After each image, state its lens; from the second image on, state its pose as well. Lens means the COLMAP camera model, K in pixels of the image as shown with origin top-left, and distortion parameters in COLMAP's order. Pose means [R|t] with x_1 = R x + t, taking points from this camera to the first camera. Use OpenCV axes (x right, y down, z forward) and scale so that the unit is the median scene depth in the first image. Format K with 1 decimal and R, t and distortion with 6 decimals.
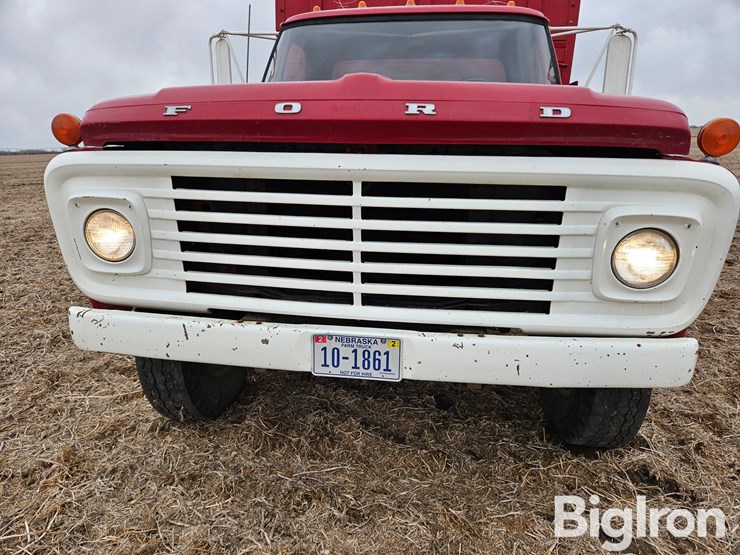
lens RADIAL K [[487.2, 0, 369.2], [0, 487.2, 282.8], [0, 0, 1]] dist [0.082783, -0.075298]
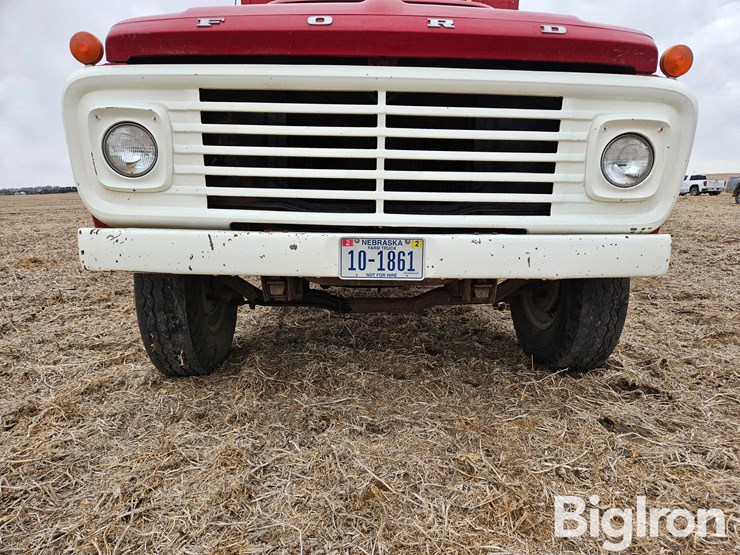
lens RADIAL K [[485.5, 0, 374.0], [0, 485.5, 273.8], [0, 0, 1]] dist [0.089657, -0.083695]
pose [[0.988401, -0.021246, 0.150375, -0.194650], [0.035997, 0.994724, -0.096065, 0.273280], [-0.147541, 0.100364, 0.983951, -0.034685]]
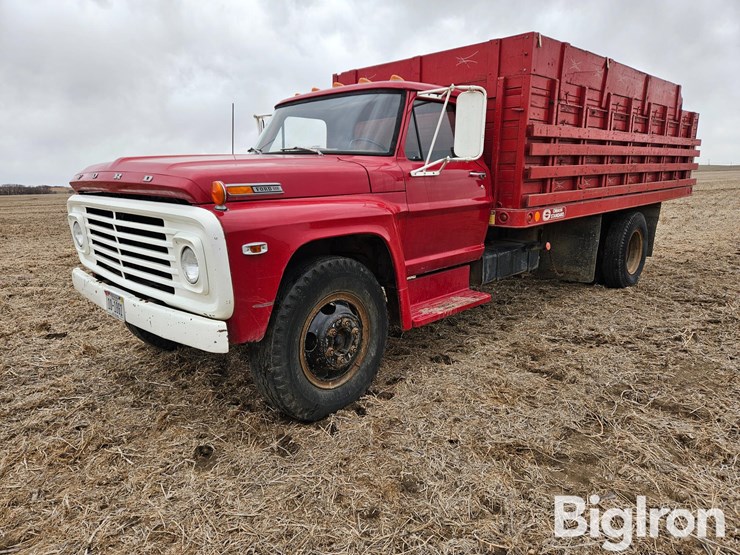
lens RADIAL K [[486.1, 0, 370.0], [0, 486.1, 277.5], [0, 0, 1]] dist [0.087023, -0.078956]
pose [[0.796150, 0.106296, -0.595689, 1.766465], [-0.149606, 0.988465, -0.023567, -0.050459], [0.586313, 0.107881, 0.802869, 0.048751]]
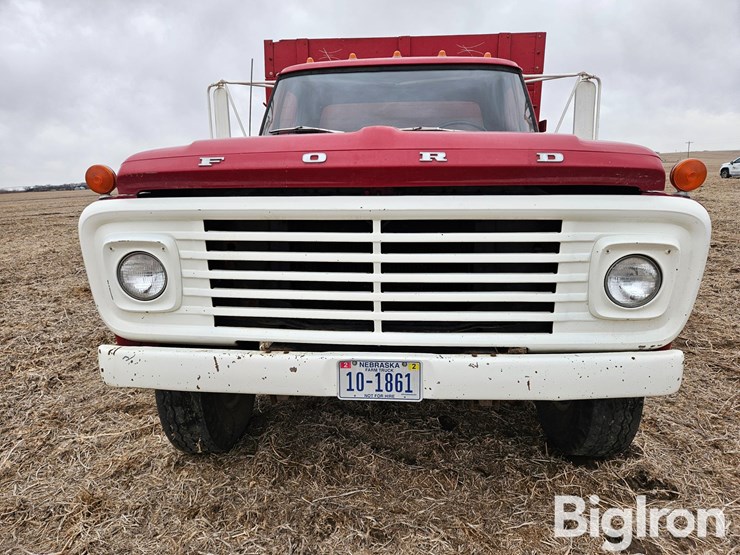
lens RADIAL K [[486.1, 0, 370.0], [0, 486.1, 277.5], [0, 0, 1]] dist [0.087023, -0.078956]
pose [[0.997786, -0.033970, 0.057175, -0.096928], [0.037859, 0.996941, -0.068370, -0.001539], [-0.054678, 0.070383, 0.996020, -0.084928]]
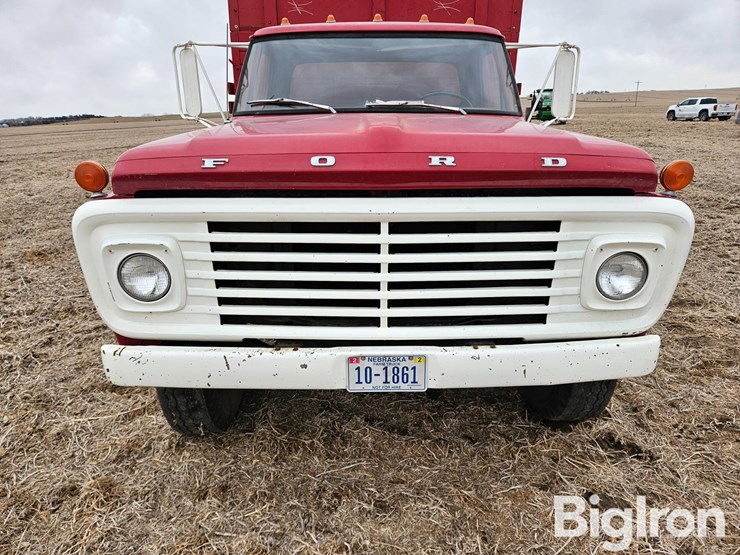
lens RADIAL K [[488.1, 0, 368.4], [0, 488.1, 280.2], [0, 0, 1]] dist [0.082154, -0.077498]
pose [[0.988374, -0.063303, 0.138236, -0.203220], [0.056055, 0.996872, 0.055711, -0.124125], [-0.141330, -0.047315, 0.988831, -0.105378]]
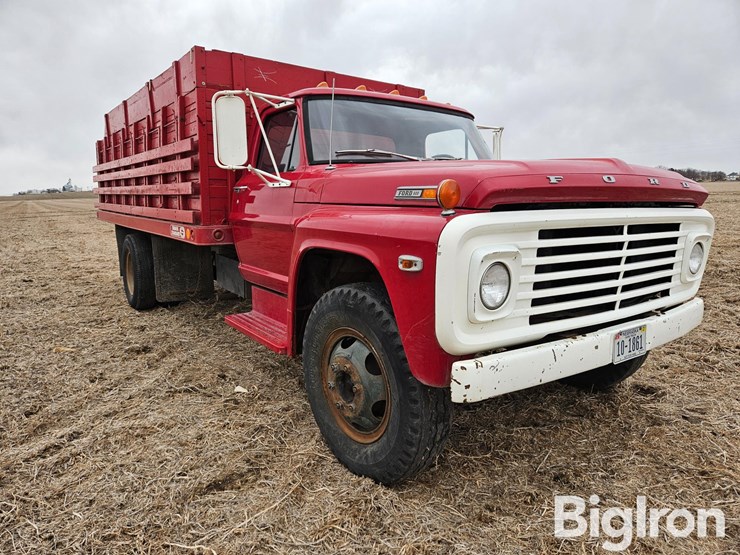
lens RADIAL K [[490.1, 0, 363.2], [0, 490.1, 274.2], [0, 0, 1]] dist [0.083053, -0.079065]
pose [[0.722306, -0.109290, 0.682884, -1.522728], [0.195724, 0.979369, -0.050283, -0.126216], [-0.663300, 0.169976, 0.728794, 0.391569]]
